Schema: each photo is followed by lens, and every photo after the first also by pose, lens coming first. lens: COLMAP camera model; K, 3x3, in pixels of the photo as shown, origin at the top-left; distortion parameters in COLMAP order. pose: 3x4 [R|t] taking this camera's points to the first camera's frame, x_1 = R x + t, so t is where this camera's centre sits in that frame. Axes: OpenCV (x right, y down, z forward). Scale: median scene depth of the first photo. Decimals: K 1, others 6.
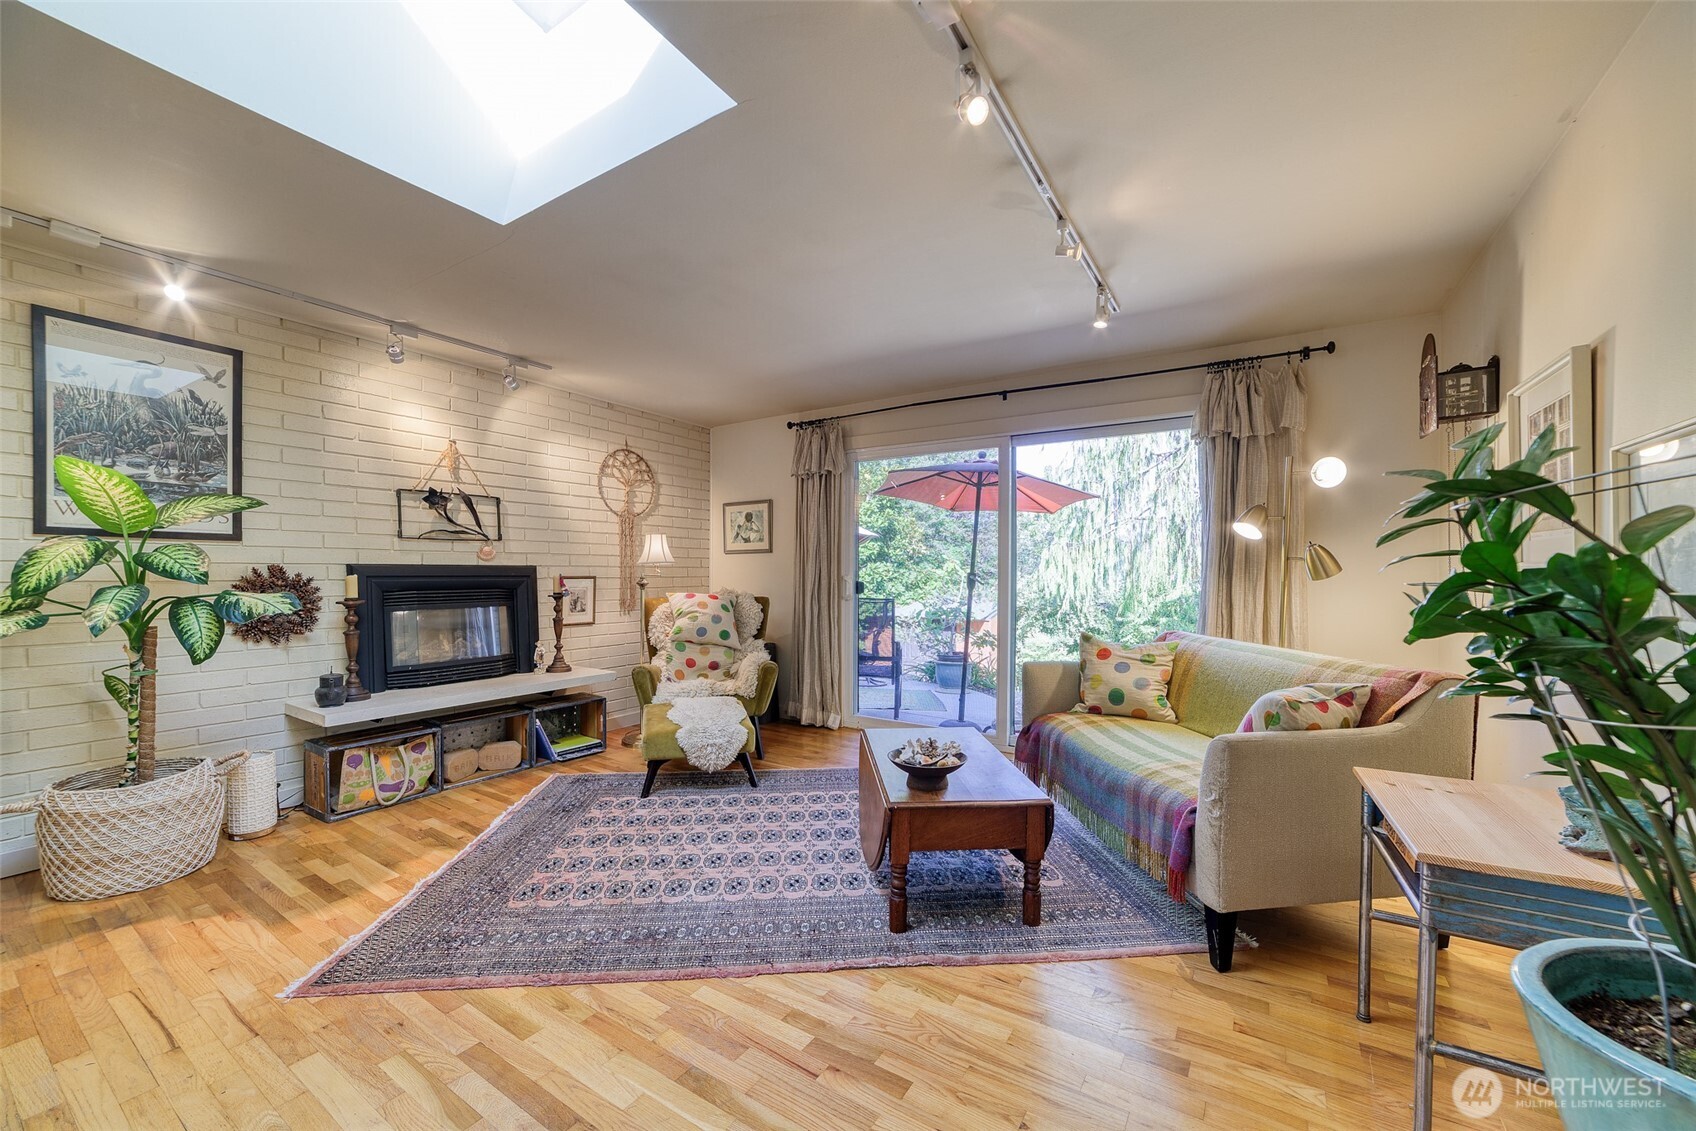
lens RADIAL K [[653.8, 0, 859.6], [0, 653.8, 570.6], [0, 0, 1]] dist [-0.008362, 0.000925]
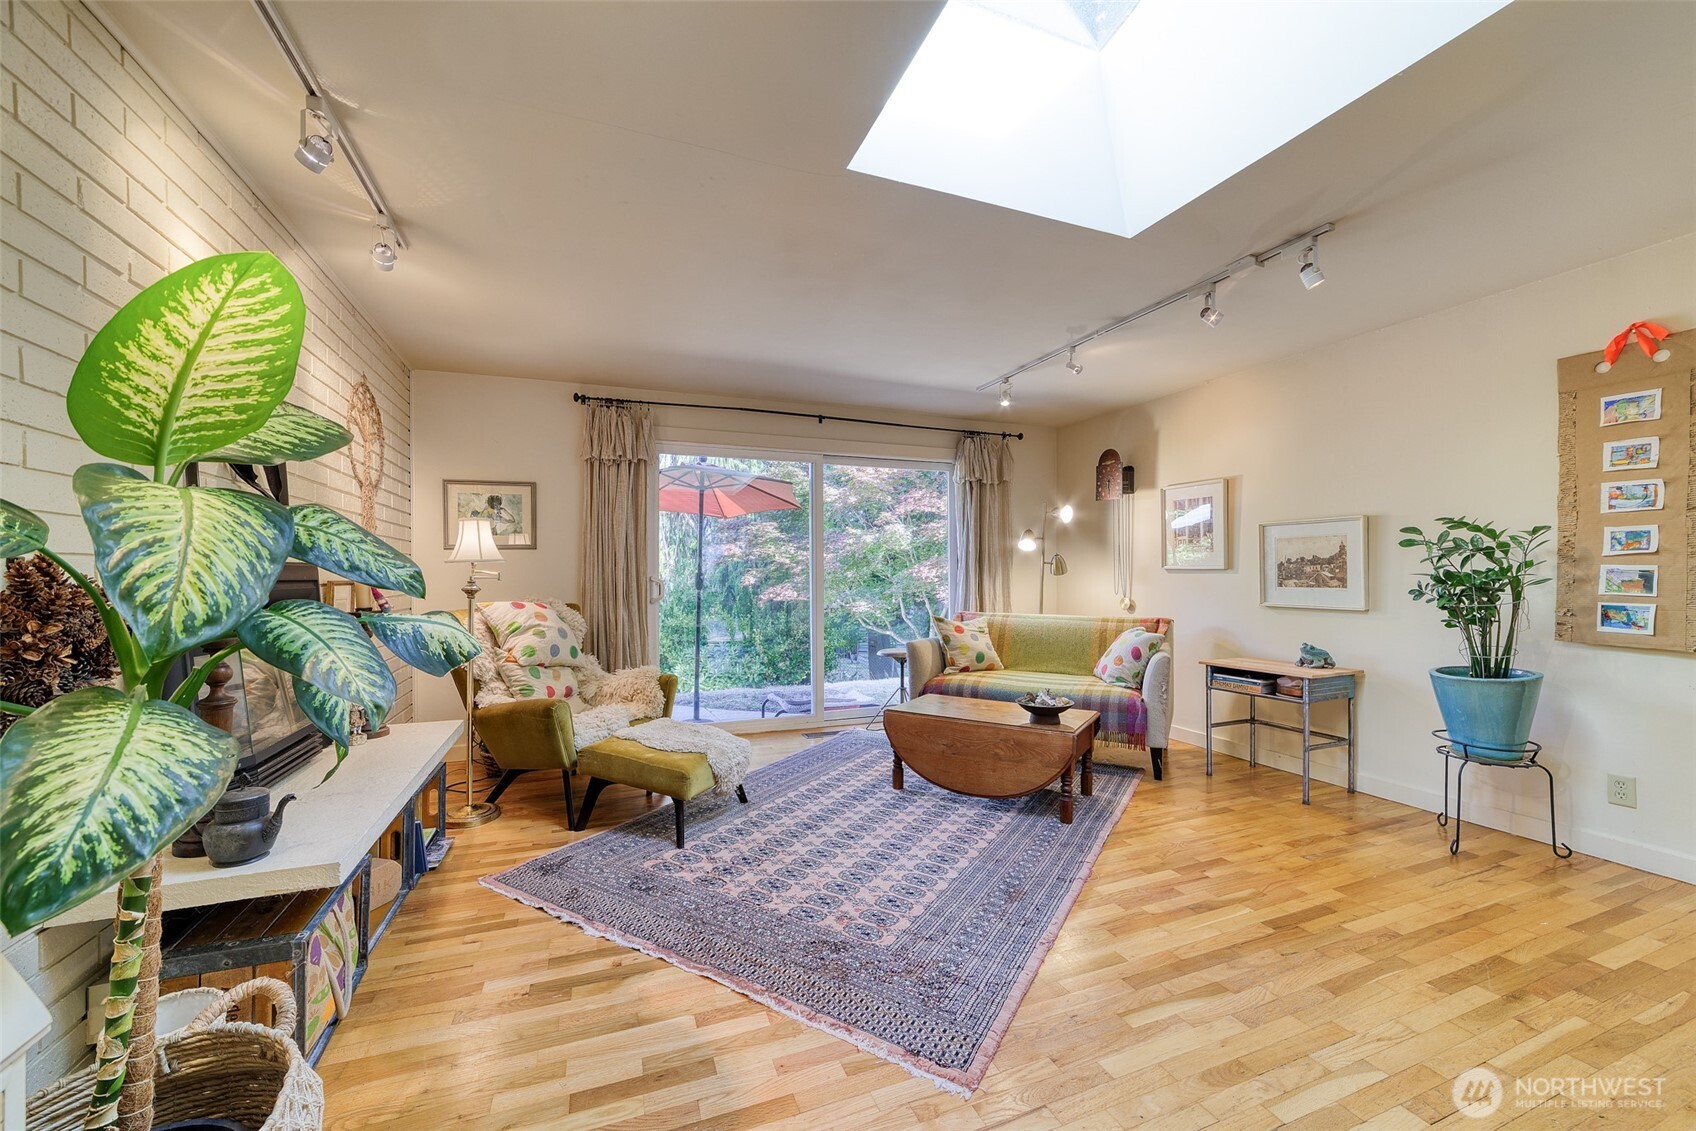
lens RADIAL K [[653.8, 0, 860.0], [0, 653.8, 571.9], [0, 0, 1]] dist [-0.008362, 0.000925]
pose [[0.590435, -0.005432, 0.807067, -0.994457], [0.003584, 0.999985, 0.004108, -0.003181], [-0.807077, 0.000467, 0.590446, 0.383327]]
